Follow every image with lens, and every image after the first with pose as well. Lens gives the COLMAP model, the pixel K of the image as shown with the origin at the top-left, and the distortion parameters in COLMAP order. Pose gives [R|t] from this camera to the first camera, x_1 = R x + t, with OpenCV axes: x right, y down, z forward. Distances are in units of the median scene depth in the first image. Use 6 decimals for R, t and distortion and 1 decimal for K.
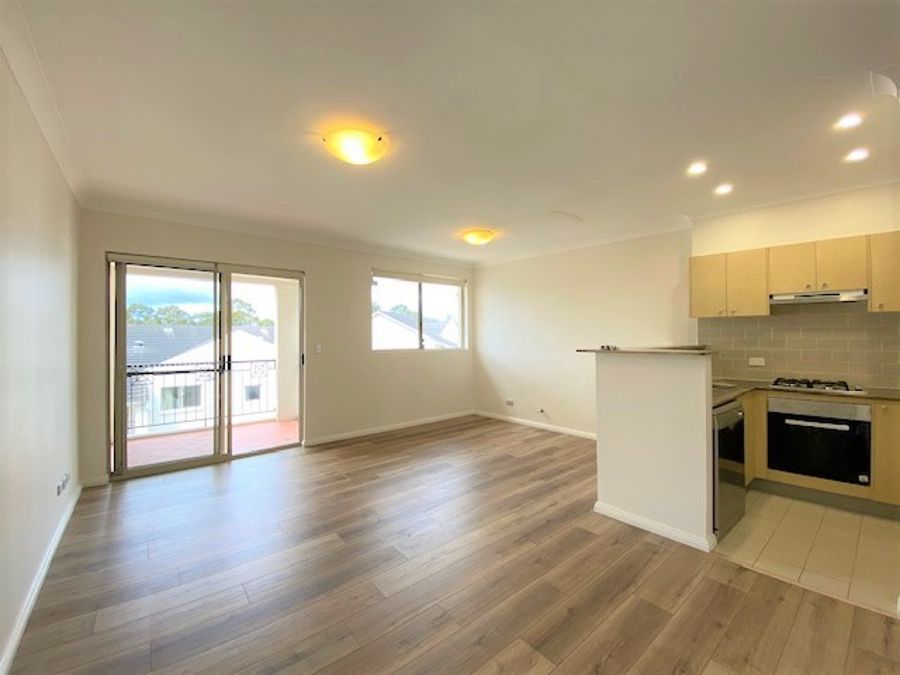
lens RADIAL K [[370.1, 0, 450.6], [0, 370.1, 332.2], [0, 0, 1]] dist [0.030904, -0.024962]
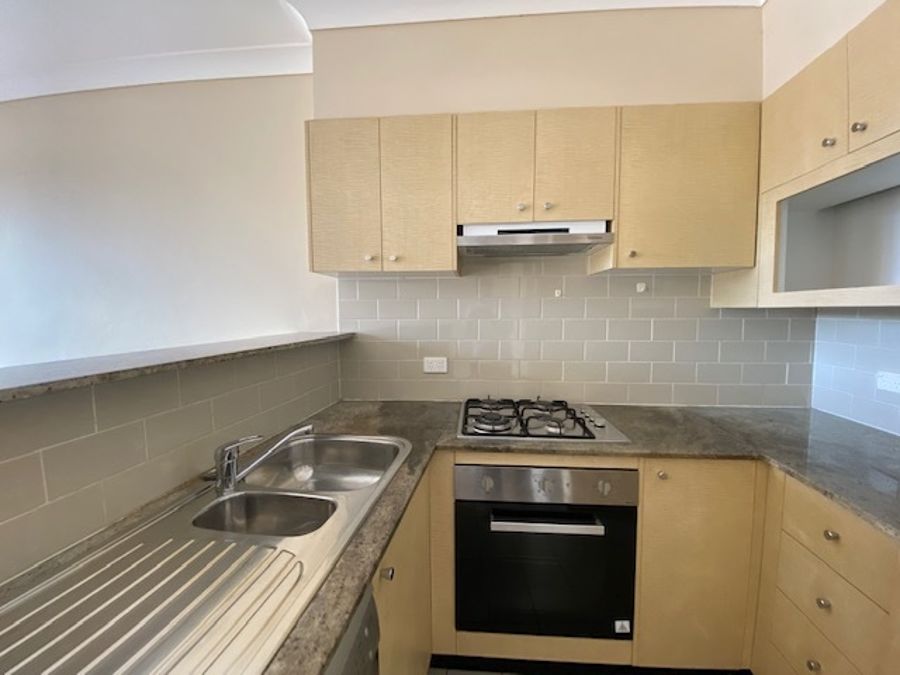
lens RADIAL K [[370.1, 0, 450.6], [0, 370.1, 332.2], [0, 0, 1]] dist [0.030904, -0.024962]
pose [[0.746786, -0.043051, 0.663669, 0.566891], [-0.002520, 0.997712, 0.067554, -0.000439], [-0.665059, -0.052121, 0.744970, 0.691318]]
